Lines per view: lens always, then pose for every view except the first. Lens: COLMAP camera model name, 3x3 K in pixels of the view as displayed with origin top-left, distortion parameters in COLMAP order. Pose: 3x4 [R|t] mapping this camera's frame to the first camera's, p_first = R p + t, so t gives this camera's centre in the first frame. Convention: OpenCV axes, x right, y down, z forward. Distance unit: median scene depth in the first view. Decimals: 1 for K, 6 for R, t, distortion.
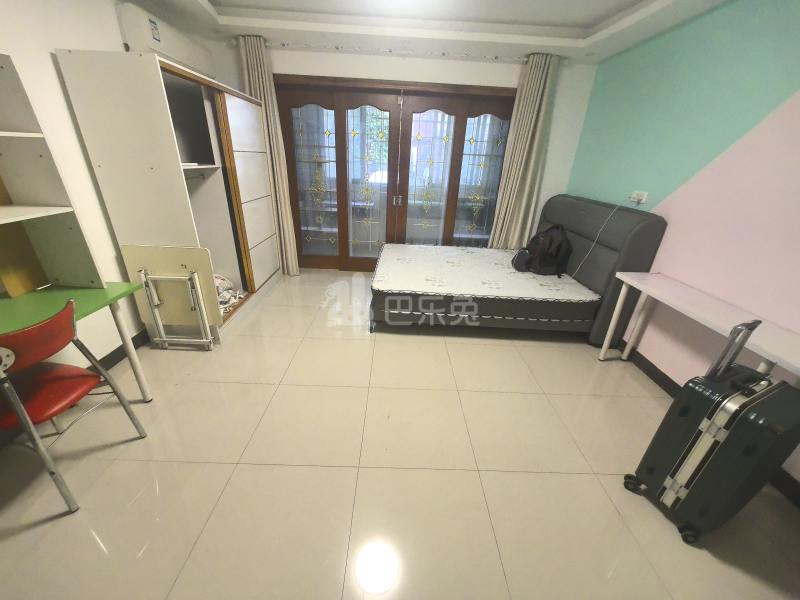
lens RADIAL K [[313.2, 0, 400.0], [0, 313.2, 300.0], [0, 0, 1]] dist [-0.001399, -0.000262]
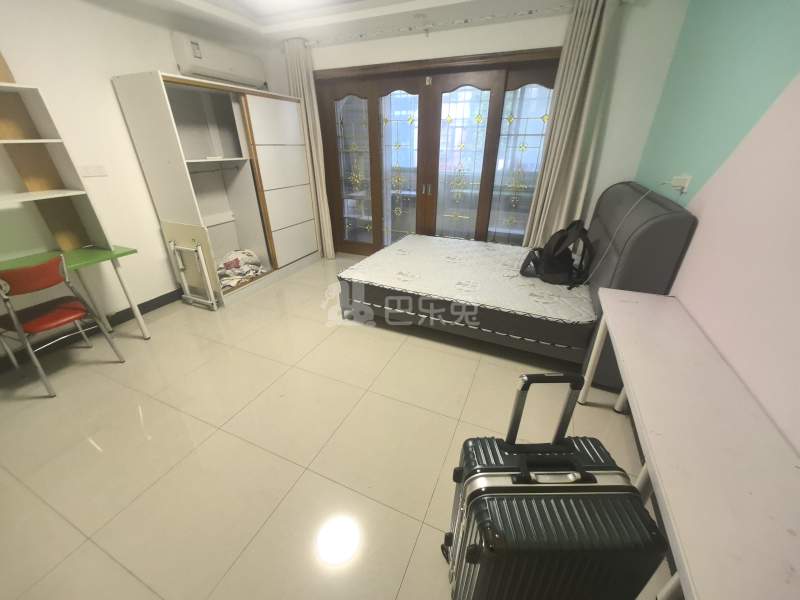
lens RADIAL K [[318.2, 0, 400.0], [0, 318.2, 300.0], [0, 0, 1]] dist [0.000646, 0.000042]
pose [[0.912563, 0.137115, -0.385263, 0.438746], [-0.128310, 0.990542, 0.048610, -0.029214], [0.388285, 0.005073, 0.921526, 0.111042]]
